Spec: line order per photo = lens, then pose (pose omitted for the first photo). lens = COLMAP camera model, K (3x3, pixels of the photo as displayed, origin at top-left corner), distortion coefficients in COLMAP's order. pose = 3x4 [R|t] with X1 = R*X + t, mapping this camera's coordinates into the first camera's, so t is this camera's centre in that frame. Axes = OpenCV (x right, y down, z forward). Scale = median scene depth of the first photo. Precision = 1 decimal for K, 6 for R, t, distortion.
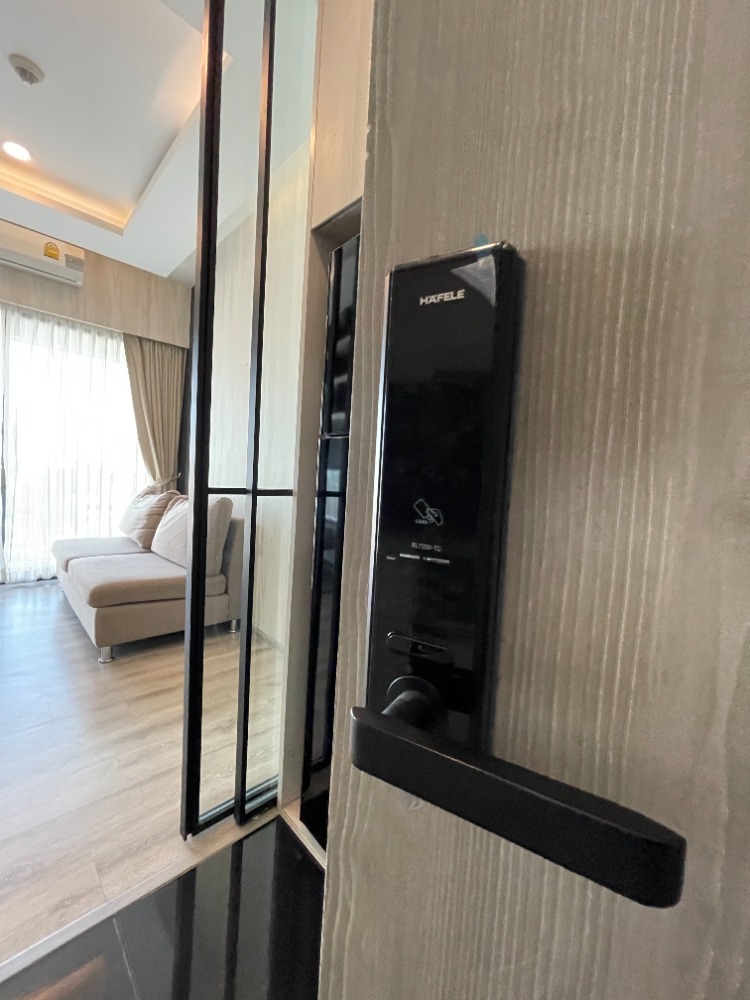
lens RADIAL K [[395.6, 0, 382.2], [0, 395.6, 504.9], [0, 0, 1]] dist [-0.011917, 0.000153]
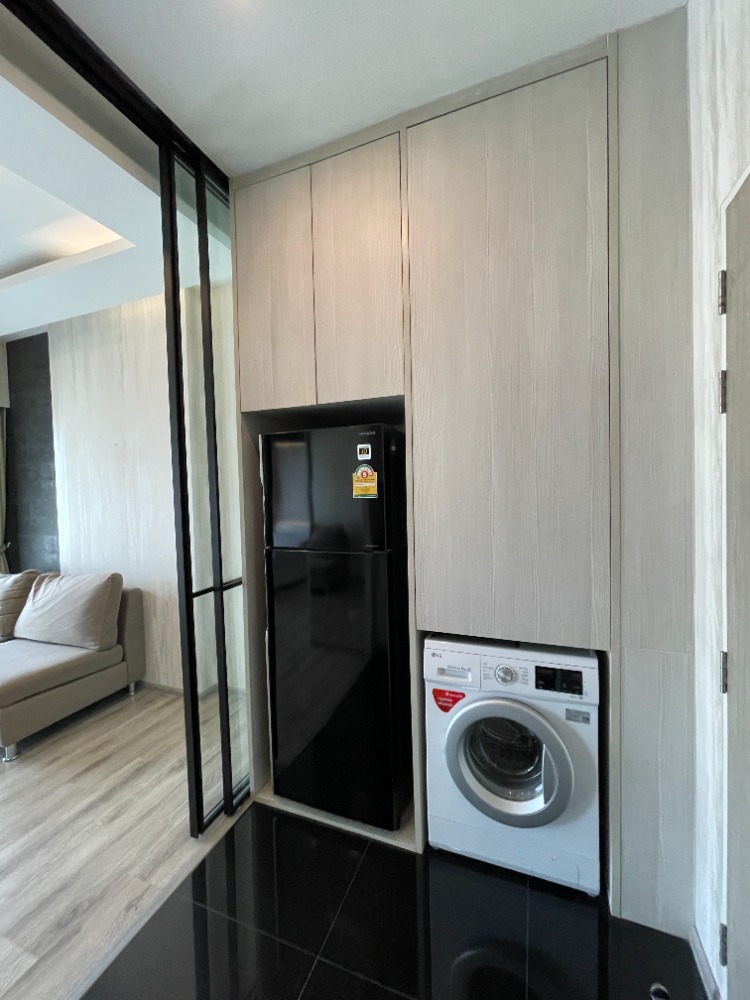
lens RADIAL K [[400.5, 0, 375.0], [0, 400.5, 500.0], [0, 0, 1]] dist [-0.000332, 0.000207]
pose [[0.911407, -0.104553, 0.398003, -0.322602], [0.112863, 0.993607, 0.002564, -0.277227], [-0.395726, 0.042583, 0.917381, -0.592222]]
